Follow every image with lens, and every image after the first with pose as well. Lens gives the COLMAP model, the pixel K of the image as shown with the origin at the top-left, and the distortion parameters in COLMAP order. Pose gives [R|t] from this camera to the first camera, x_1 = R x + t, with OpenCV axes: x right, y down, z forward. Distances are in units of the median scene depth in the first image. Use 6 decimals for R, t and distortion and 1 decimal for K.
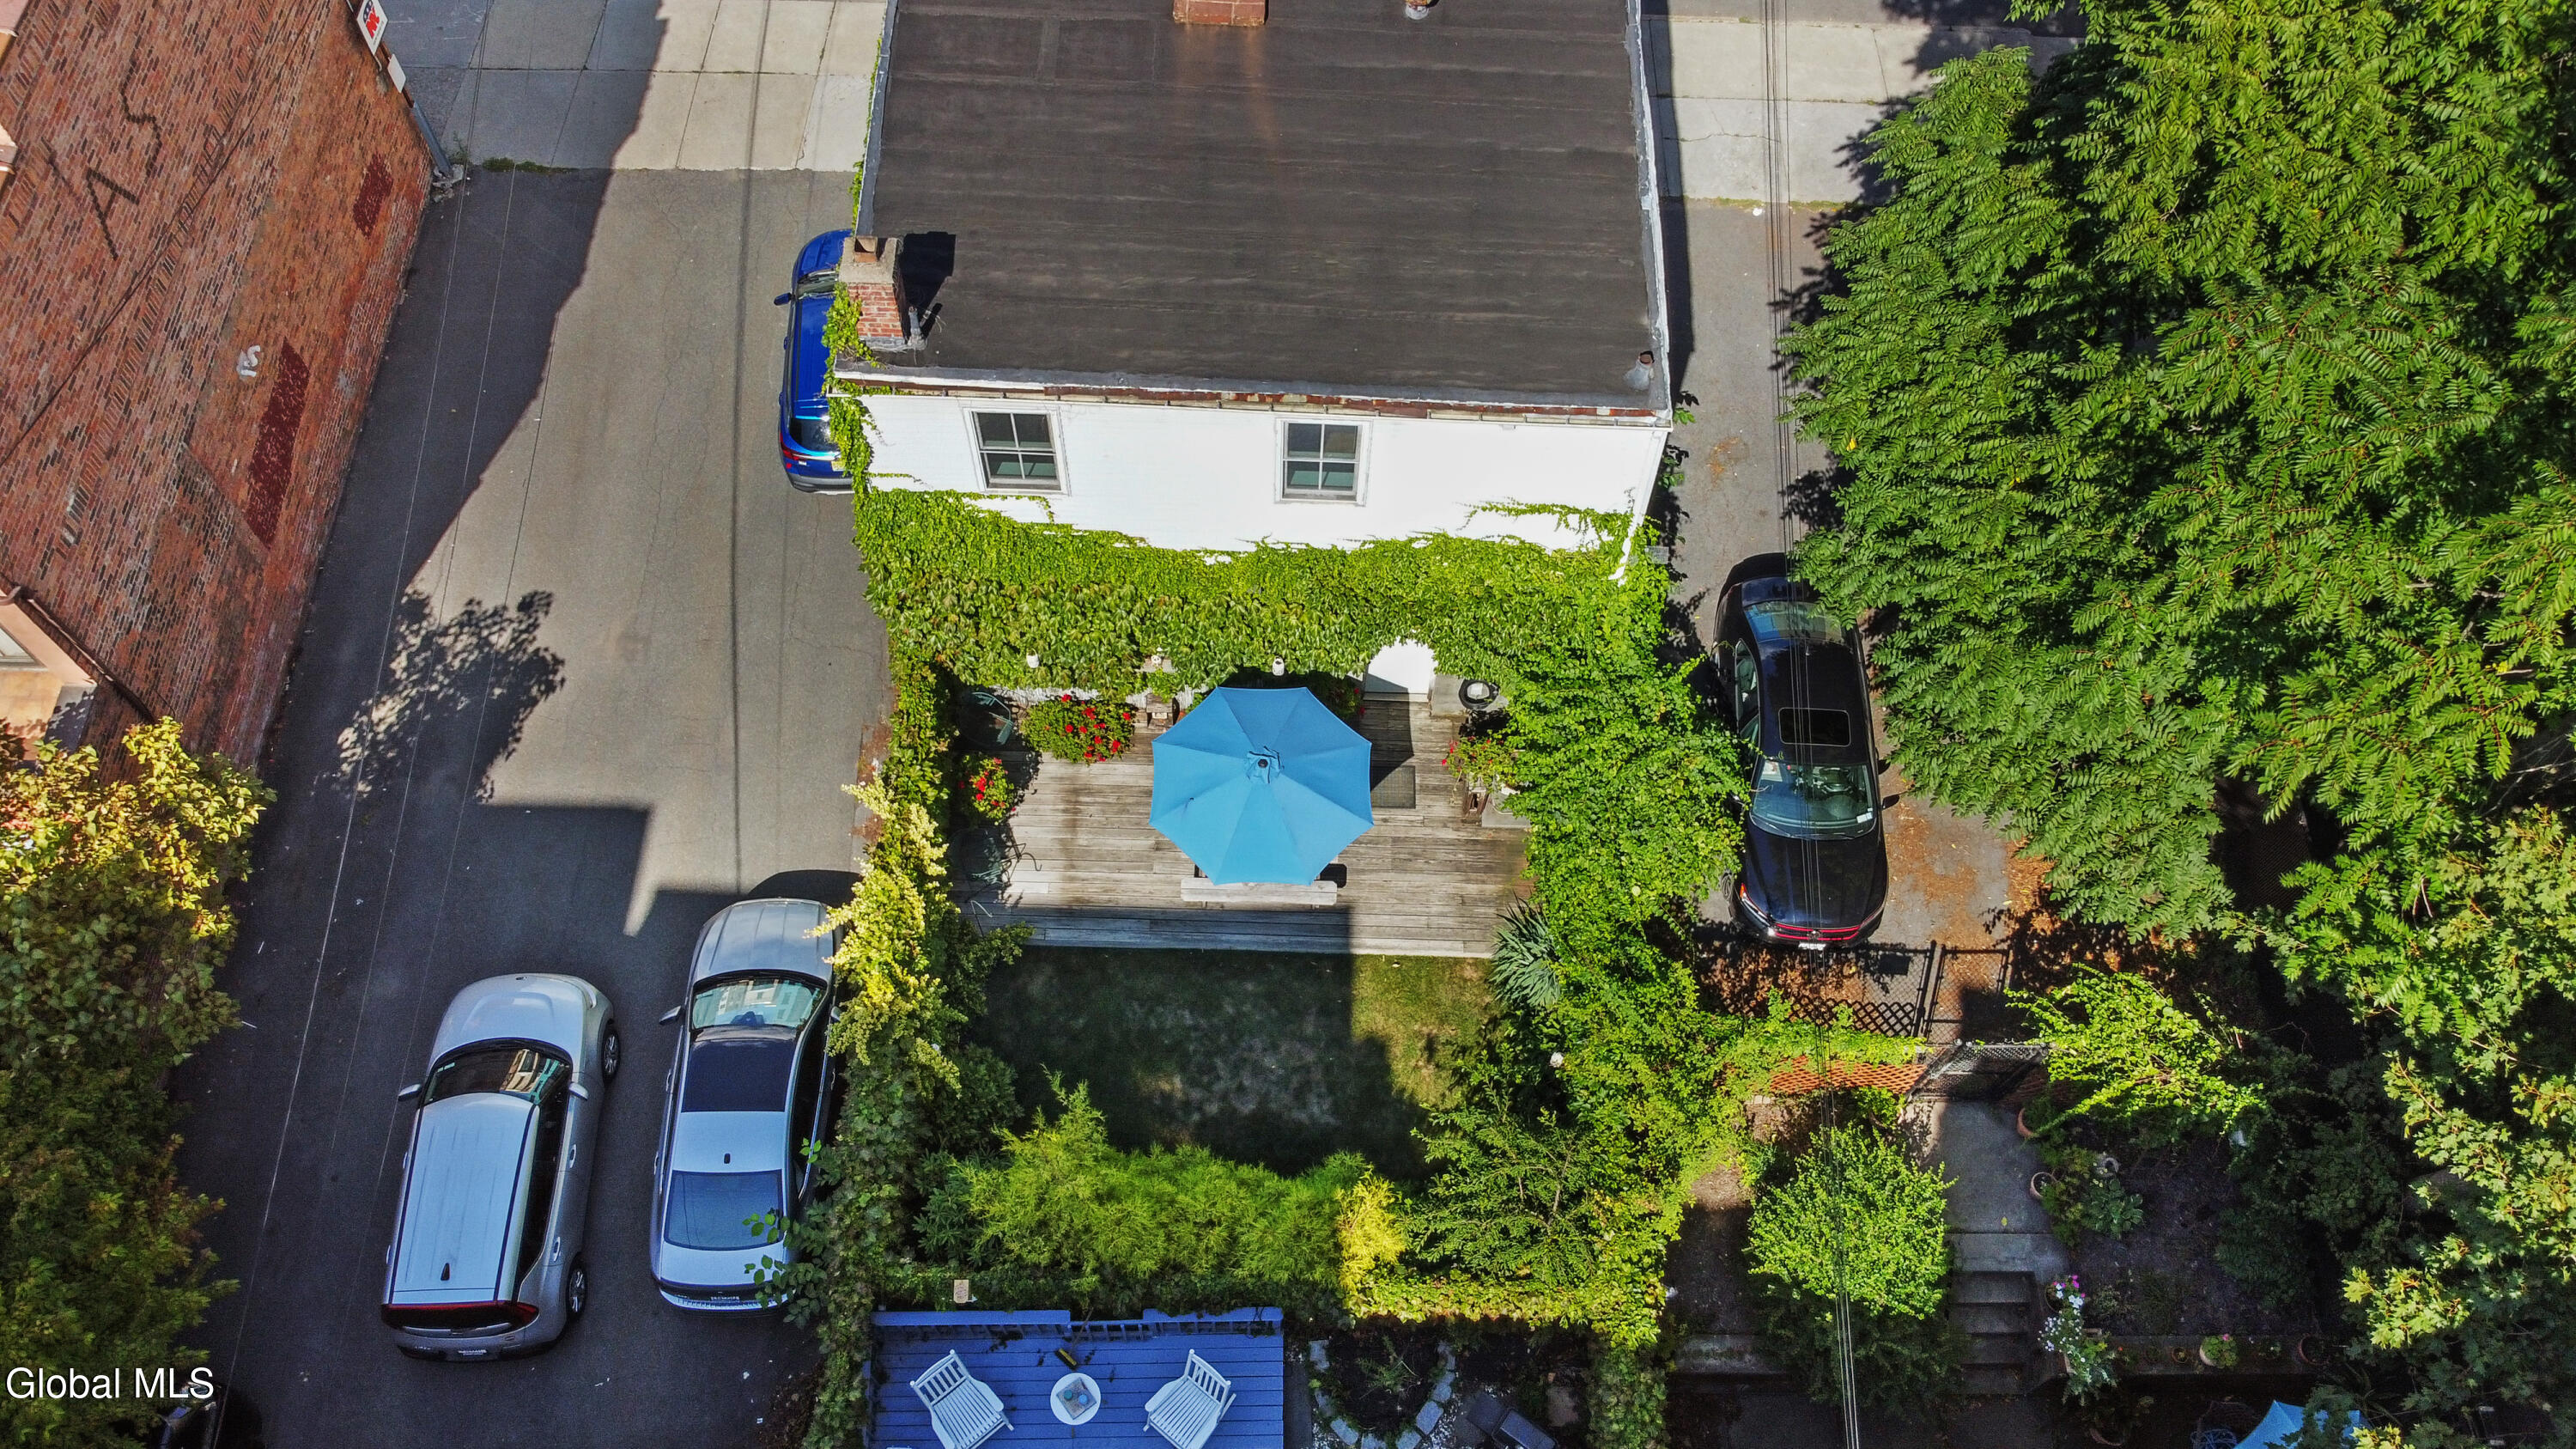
lens RADIAL K [[1705.7, 0, 1287.0], [0, 1705.7, 722.1], [0, 0, 1]] dist [0.001548, 0.000487]
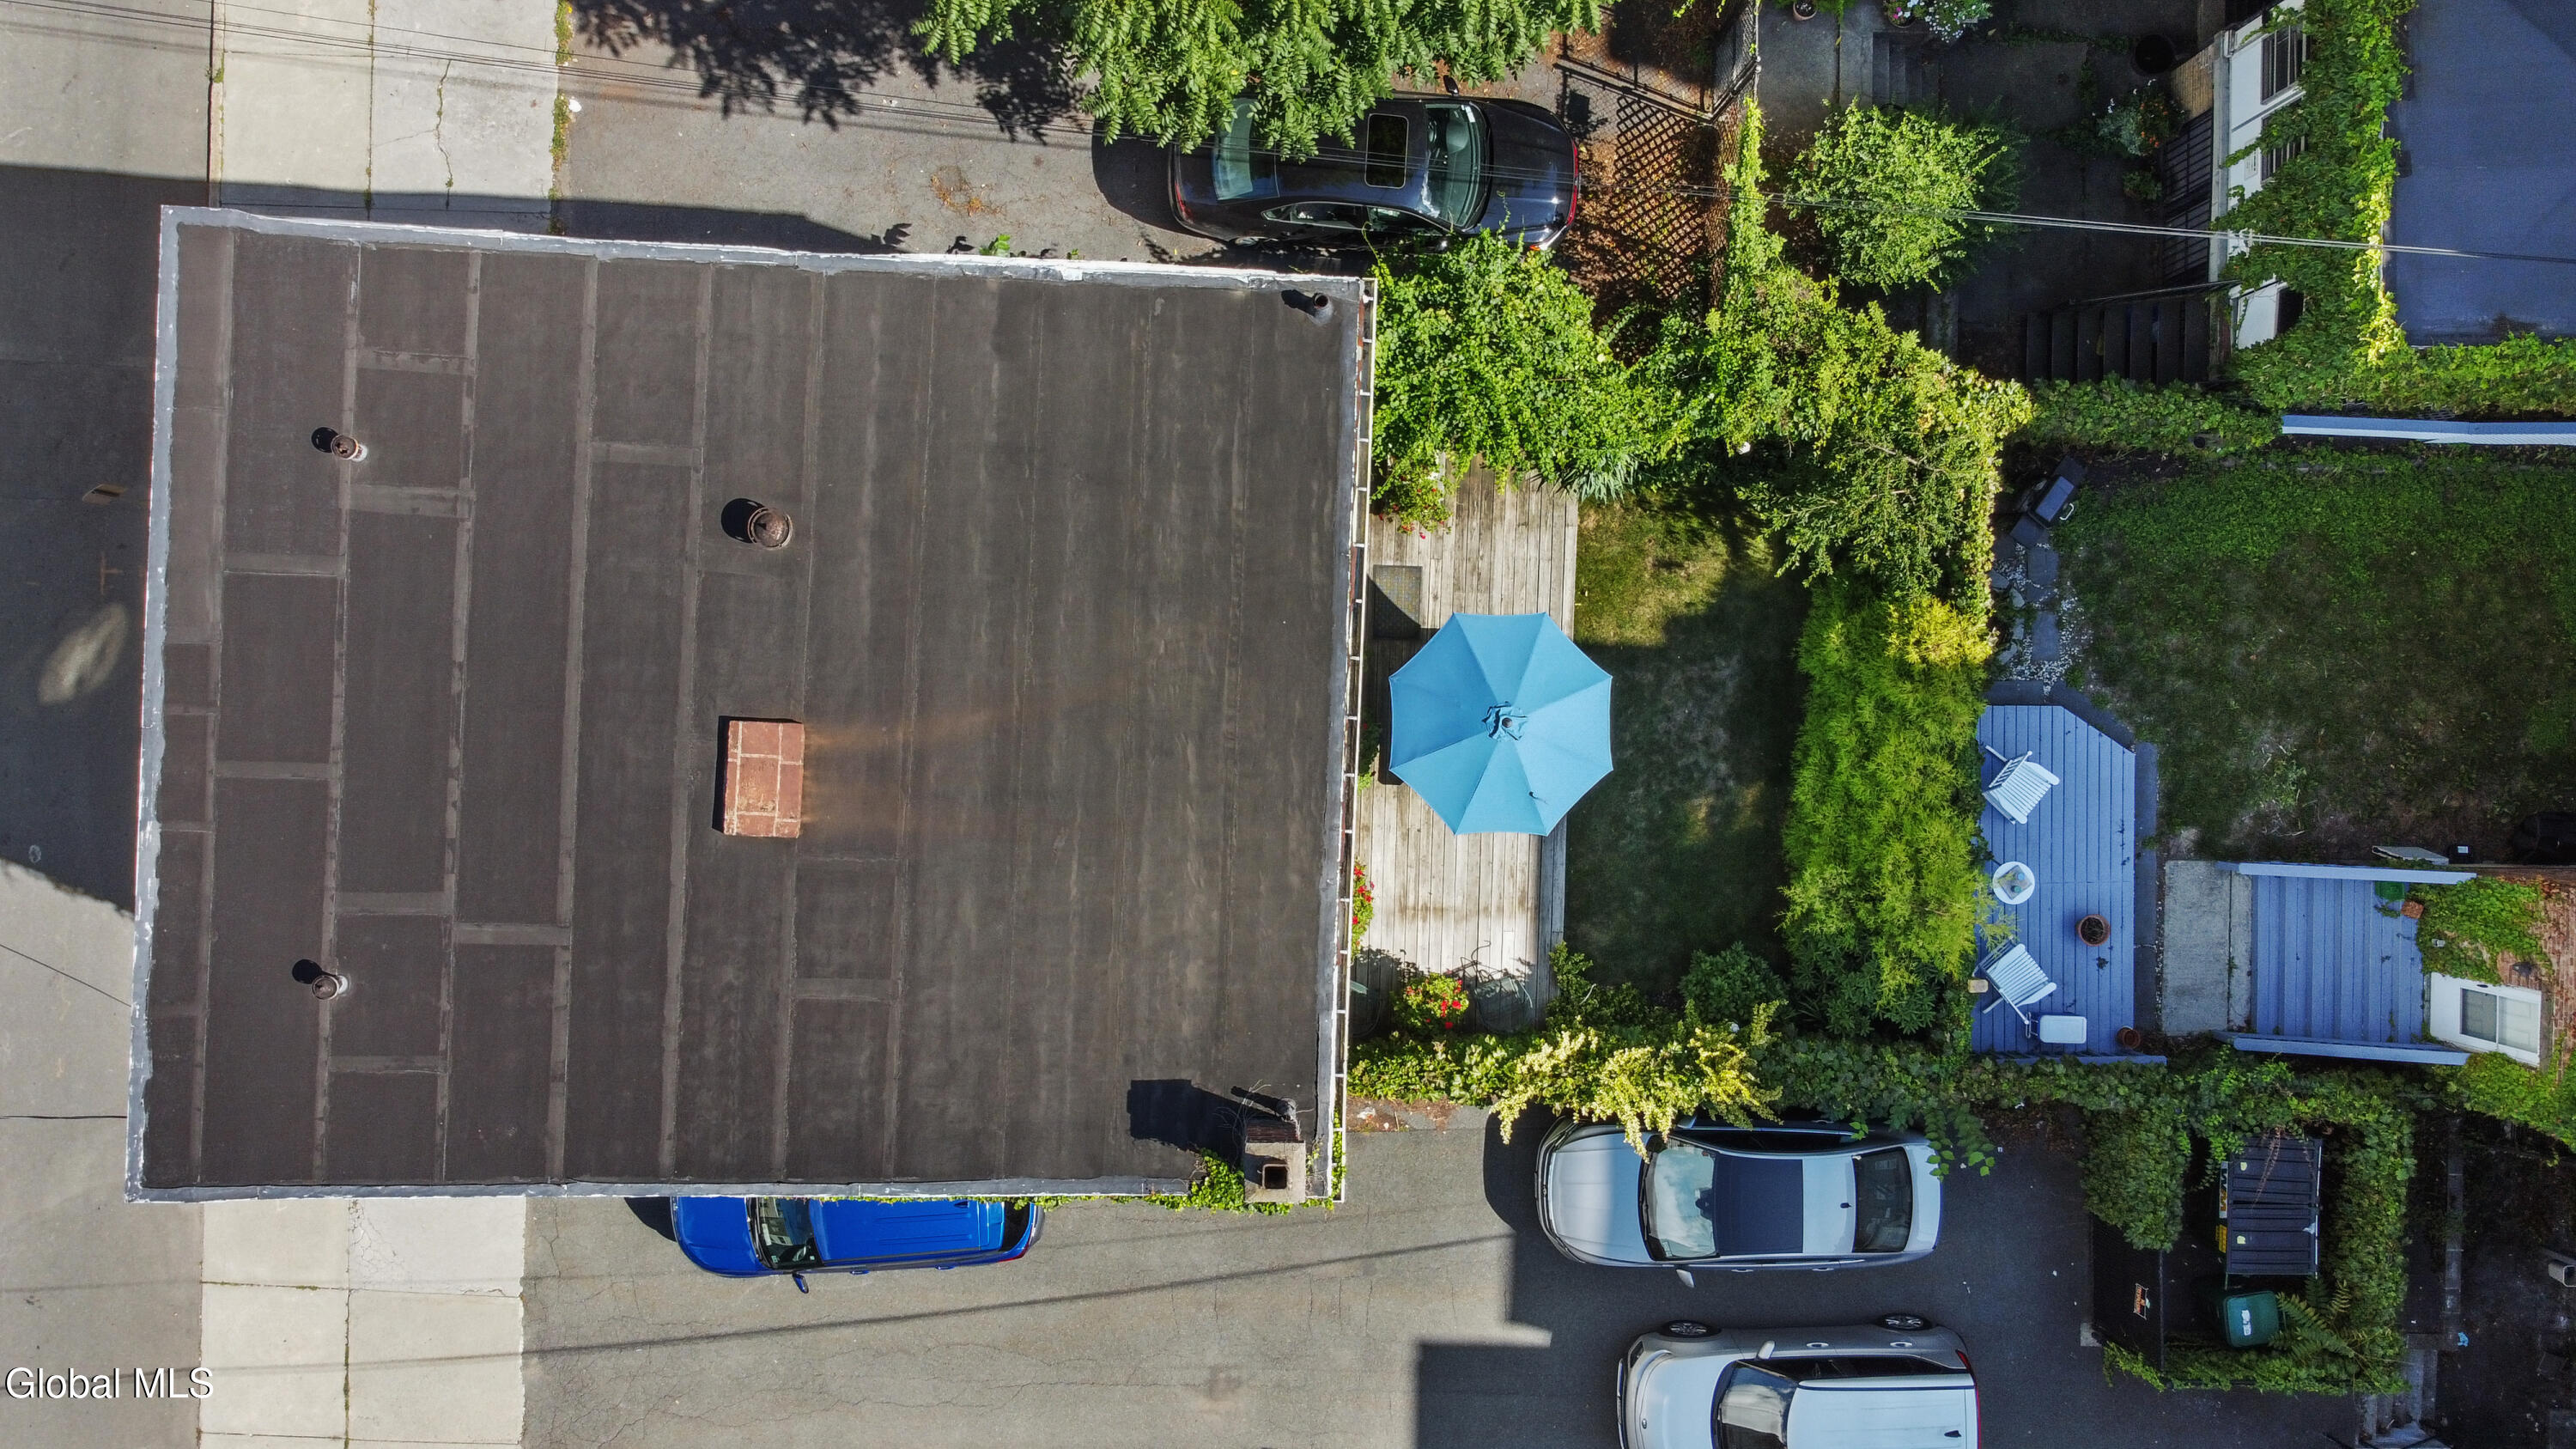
lens RADIAL K [[1705.7, 0, 1287.0], [0, 1705.7, 722.1], [0, 0, 1]] dist [0.001548, 0.000487]
pose [[0.006332, -0.999815, -0.018144, 0.003389], [0.889449, -0.002661, 0.457026, -0.528461], [-0.456990, -0.019032, 0.889268, 0.170853]]
